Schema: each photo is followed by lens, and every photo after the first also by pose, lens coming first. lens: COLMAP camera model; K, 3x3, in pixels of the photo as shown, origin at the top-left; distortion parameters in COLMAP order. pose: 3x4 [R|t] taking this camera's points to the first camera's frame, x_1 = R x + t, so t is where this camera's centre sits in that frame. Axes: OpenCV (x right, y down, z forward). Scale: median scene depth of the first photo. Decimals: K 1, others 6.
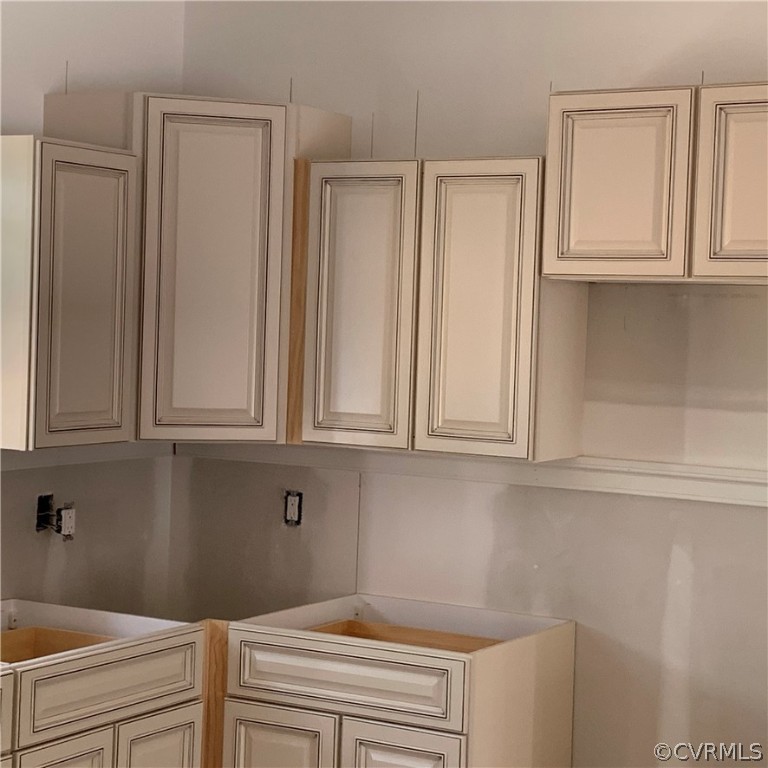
lens RADIAL K [[1748.1, 0, 383.9], [0, 1748.1, 378.7], [0, 0, 1]] dist [0.166577, 0.000000]
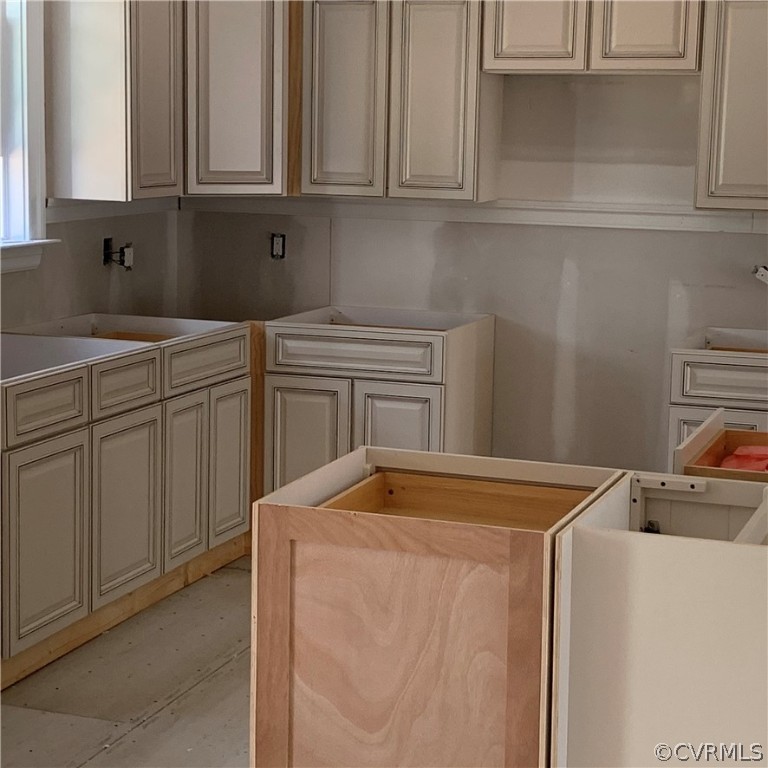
lens RADIAL K [[1748.1, 0, 382.6], [0, 1748.1, 387.3], [0, 0, 1]] dist [0.166577, 0.000000]
pose [[0.984203, -0.041372, 0.172144, -0.240426], [0.019713, 0.991876, 0.125671, 0.015230], [-0.175945, -0.120292, 0.977023, -0.408299]]
